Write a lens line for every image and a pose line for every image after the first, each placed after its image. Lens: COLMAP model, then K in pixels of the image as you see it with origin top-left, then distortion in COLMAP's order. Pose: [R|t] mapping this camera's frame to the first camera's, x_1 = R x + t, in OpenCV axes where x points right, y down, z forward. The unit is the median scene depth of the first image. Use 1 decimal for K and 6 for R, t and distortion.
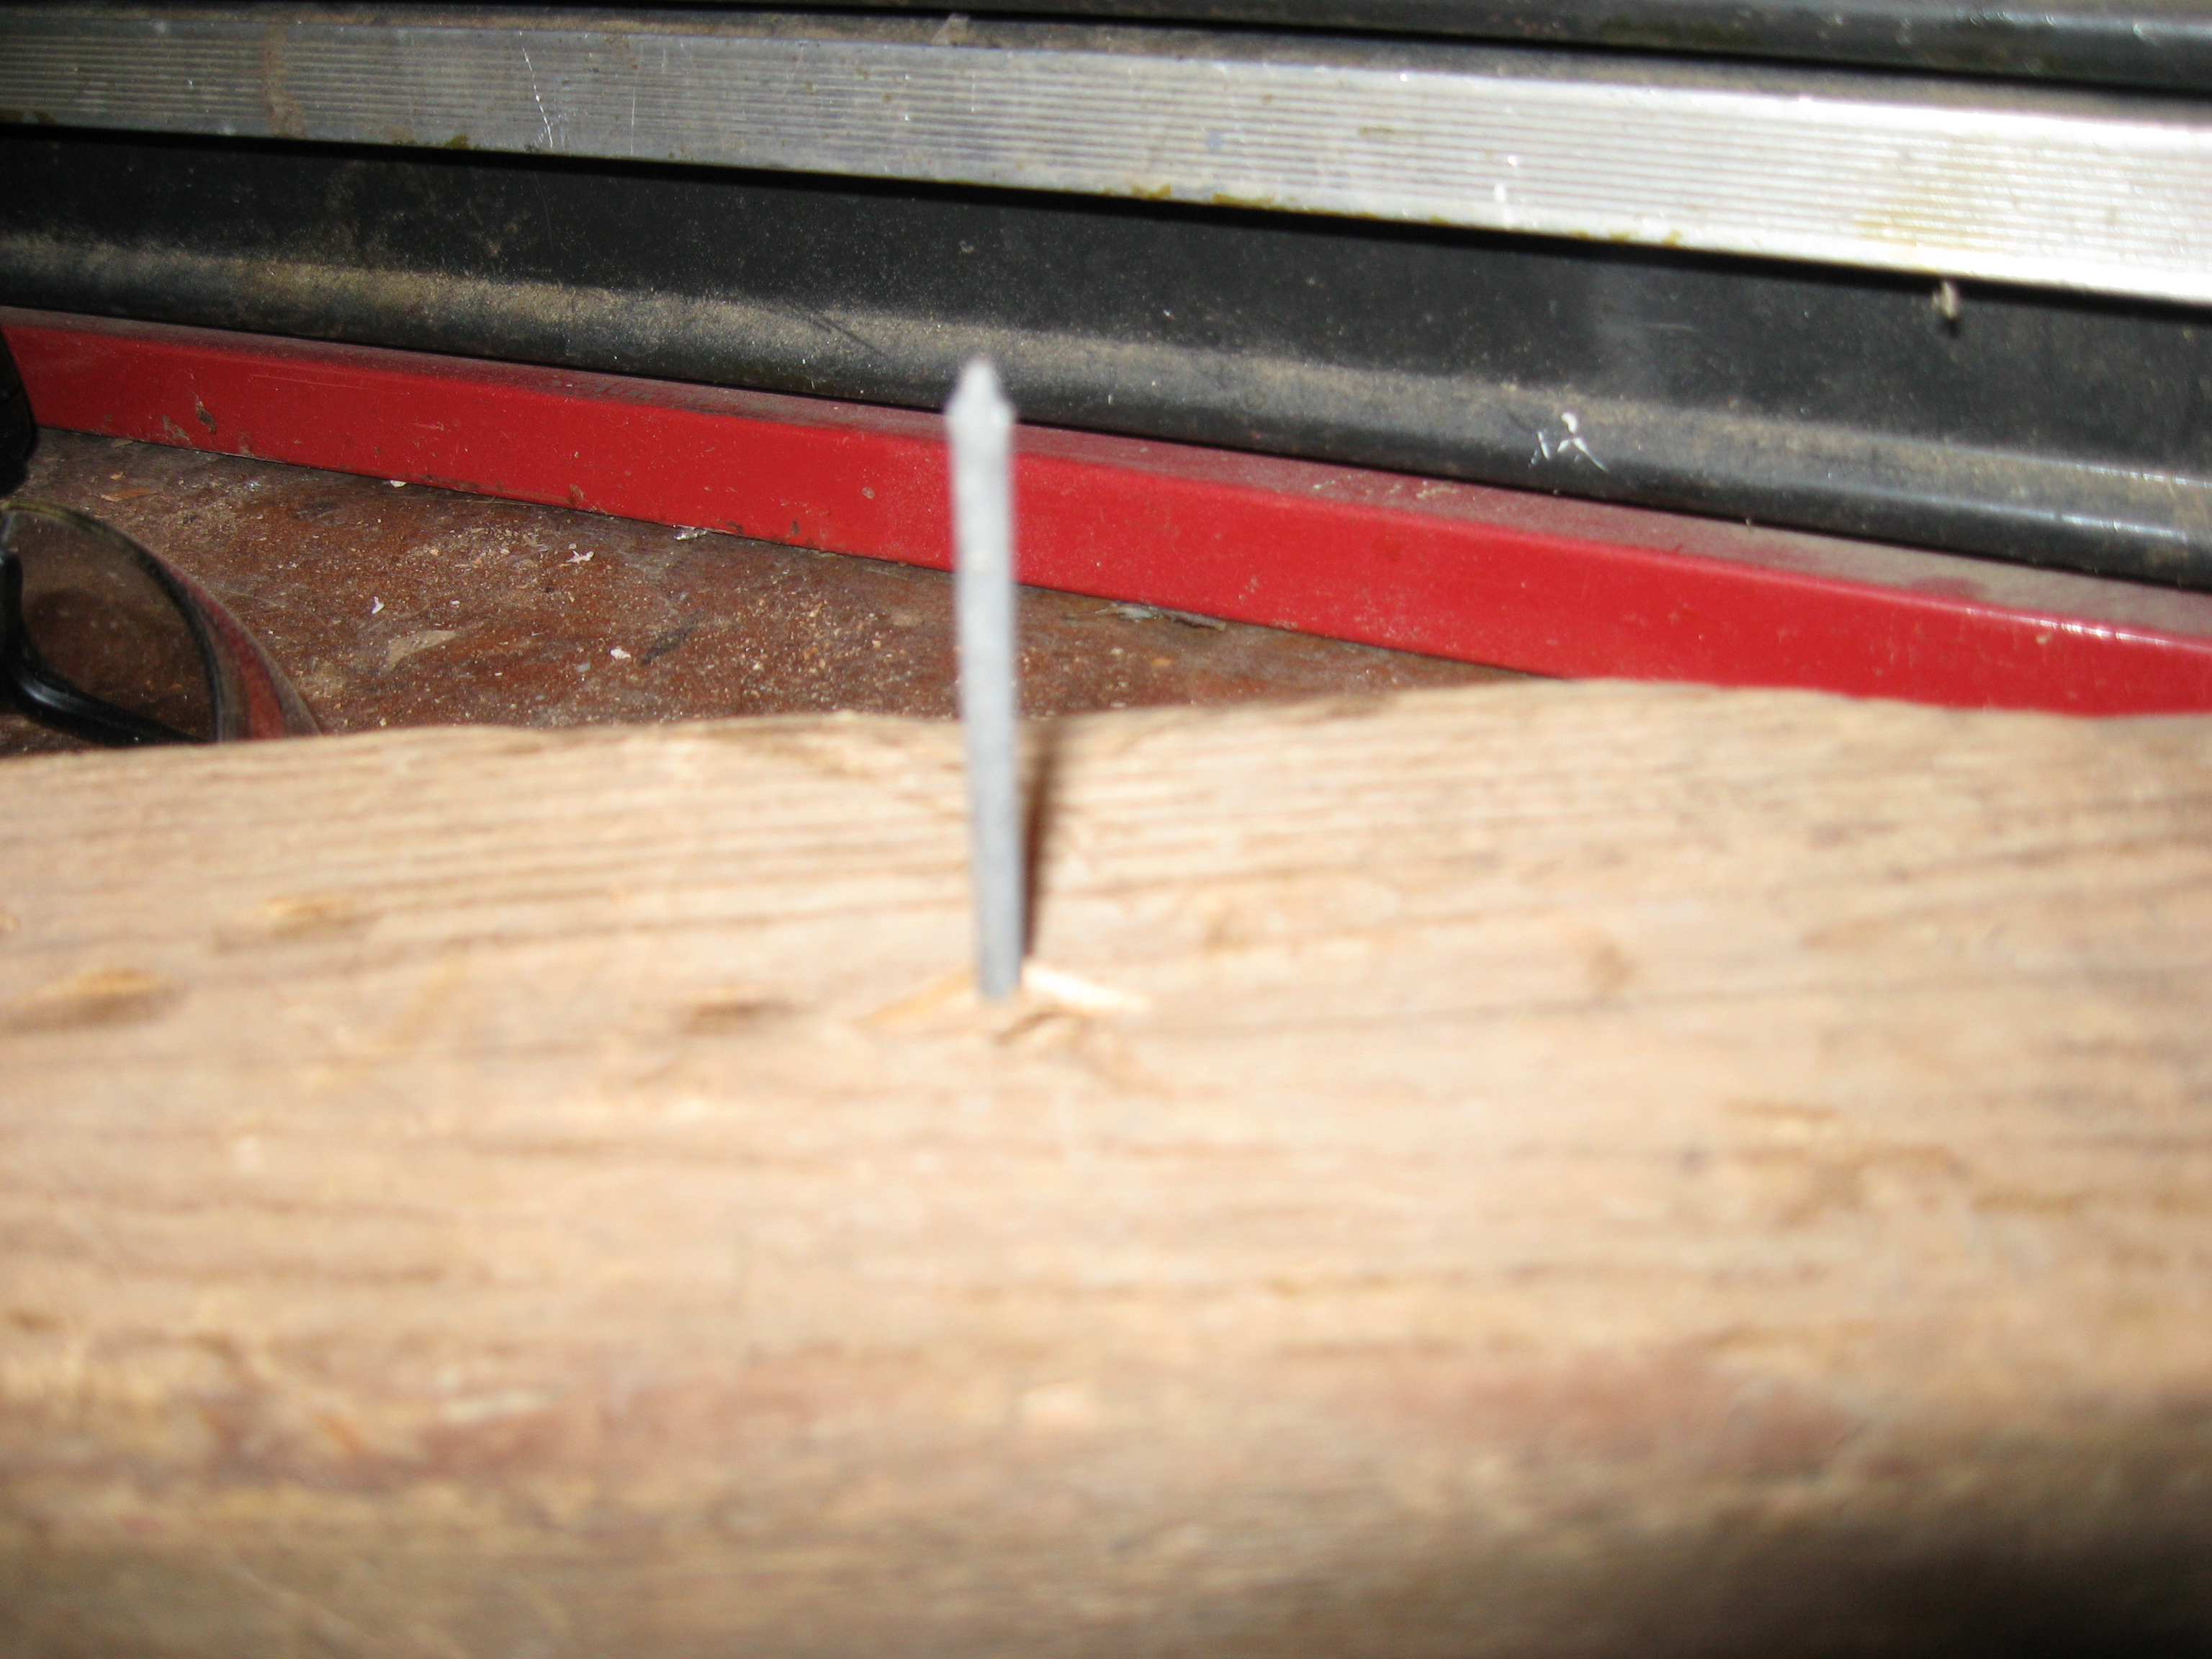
lens RADIAL K [[2279.6, 0, 1084.1], [0, 2279.6, 821.2], [0, 0, 1]] dist [-0.112773, 0.000000]
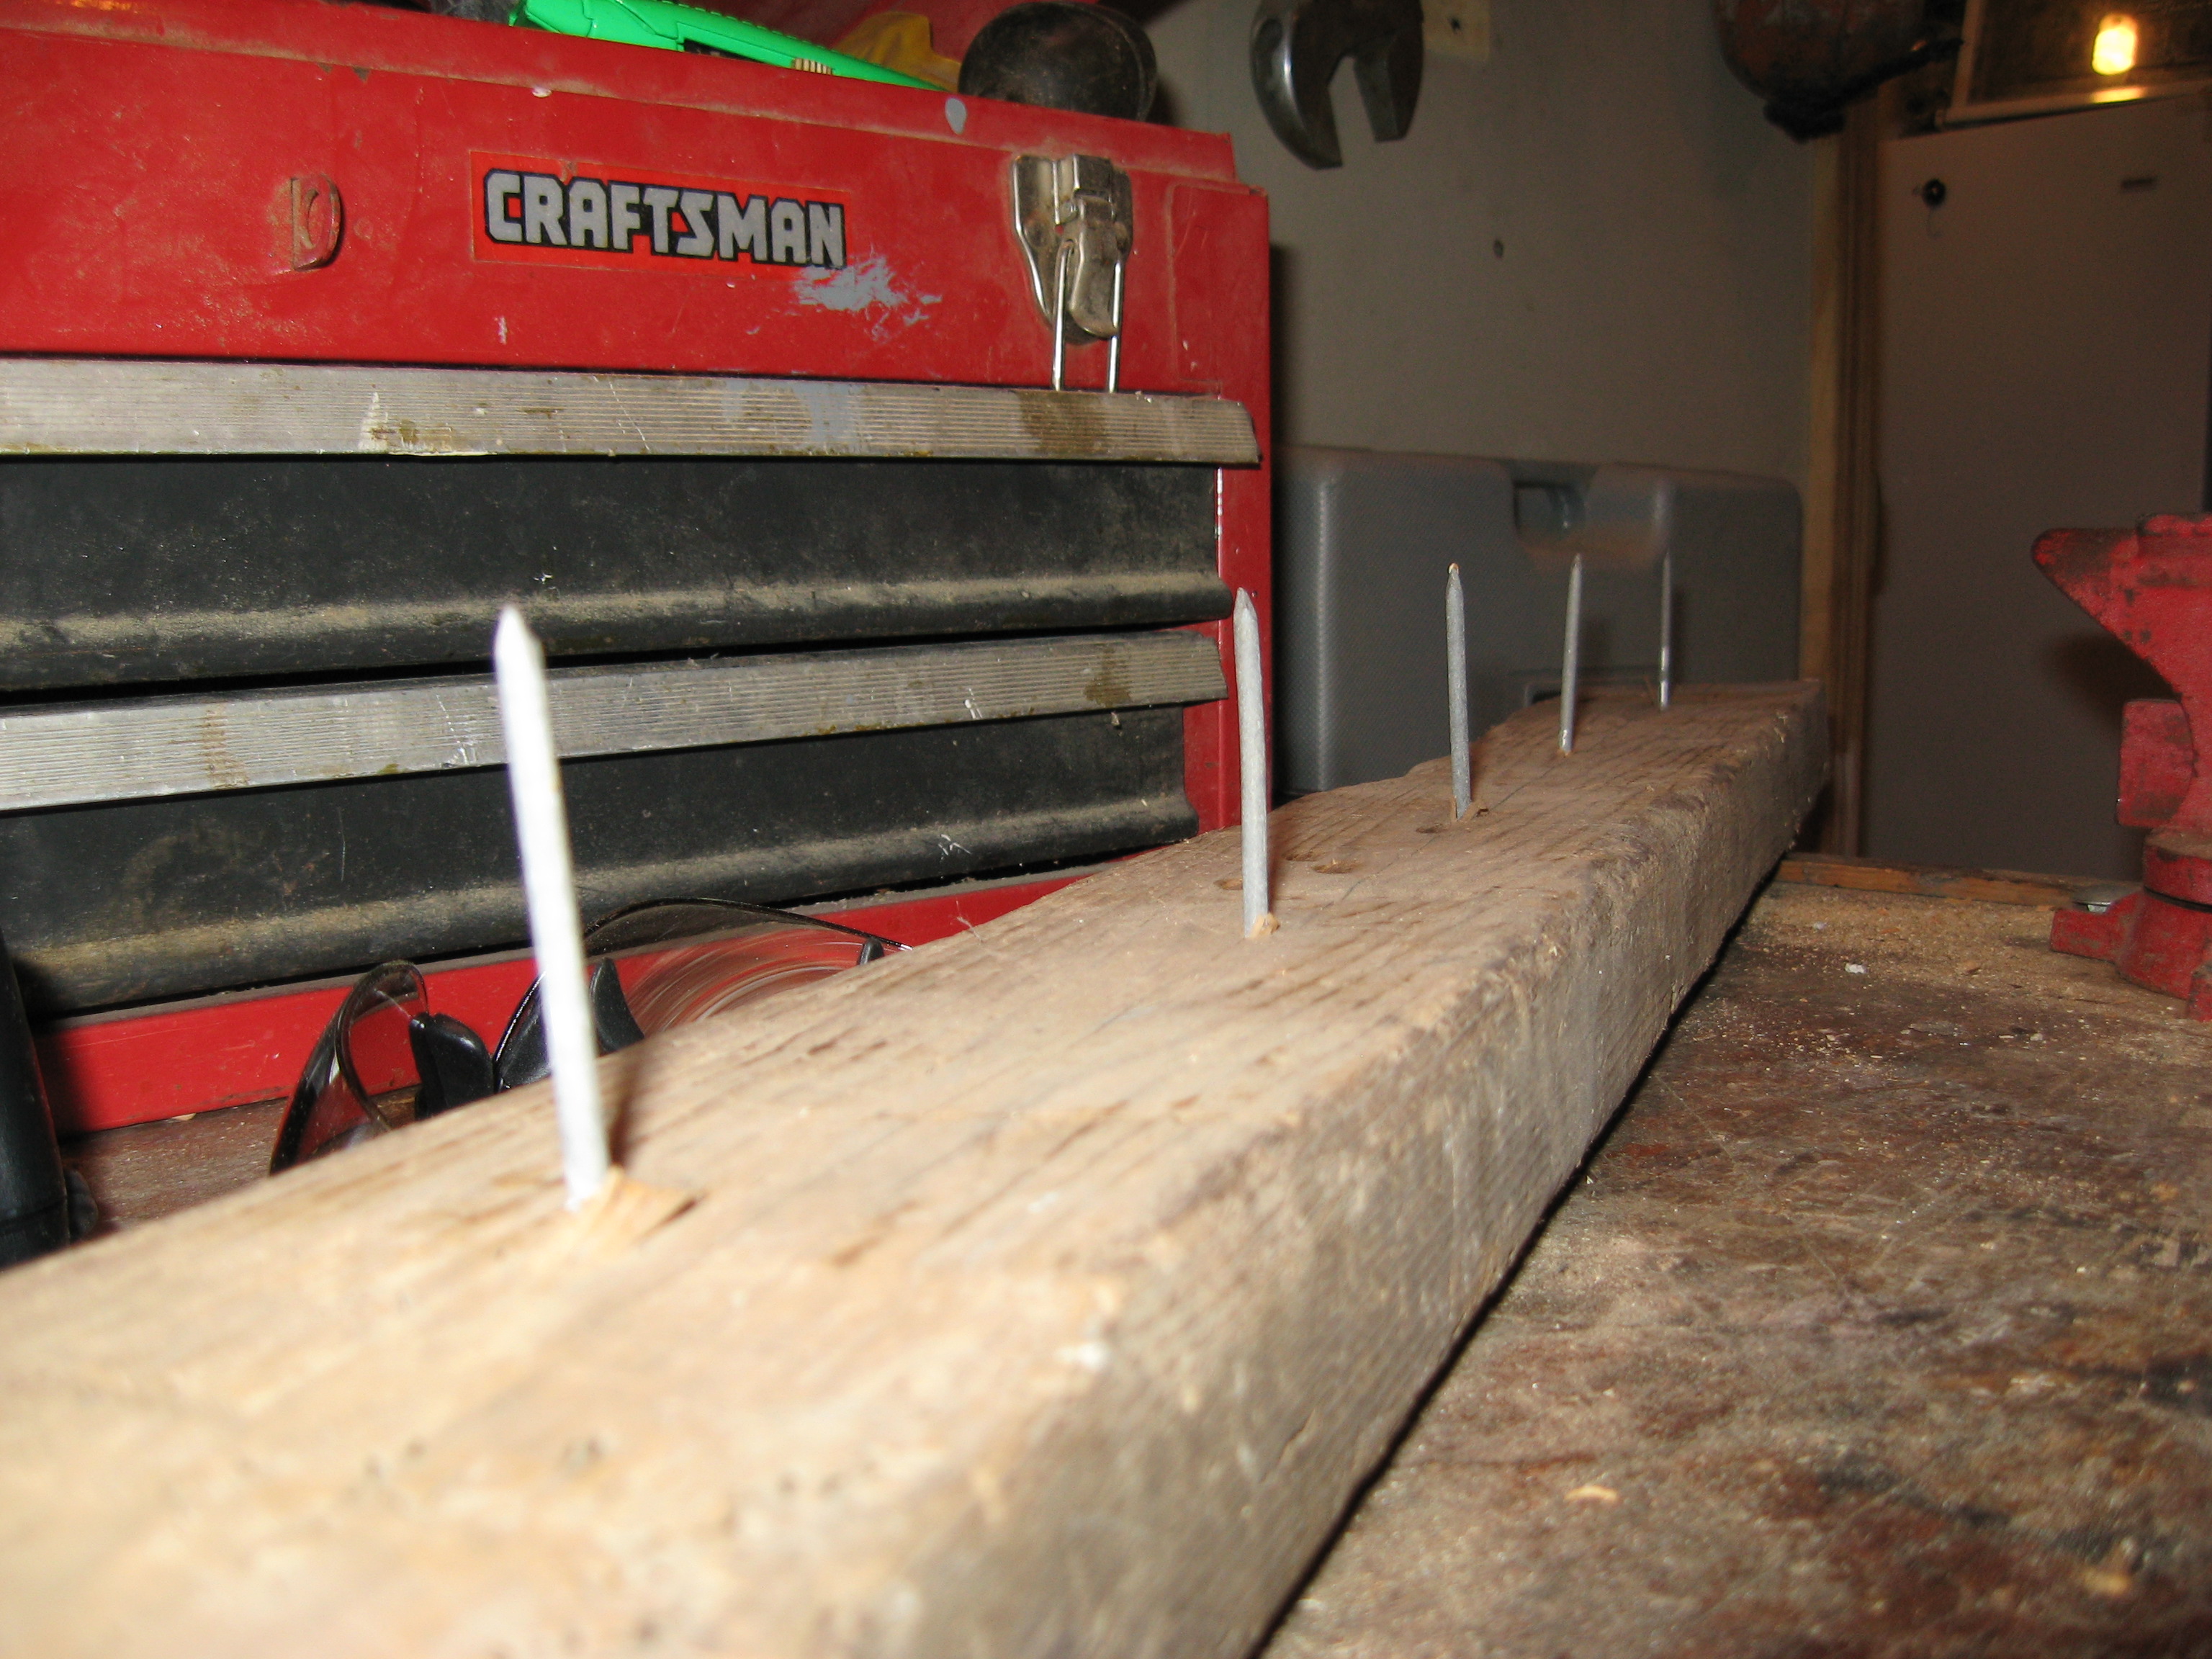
lens RADIAL K [[2279.6, 0, 1093.2], [0, 2279.6, 820.6], [0, 0, 1]] dist [-0.112773, 0.000000]
pose [[0.319658, -0.027224, 0.947142, -1.457419], [0.528065, 0.835083, -0.154218, 0.169090], [-0.786744, 0.549450, 0.281317, 0.275849]]
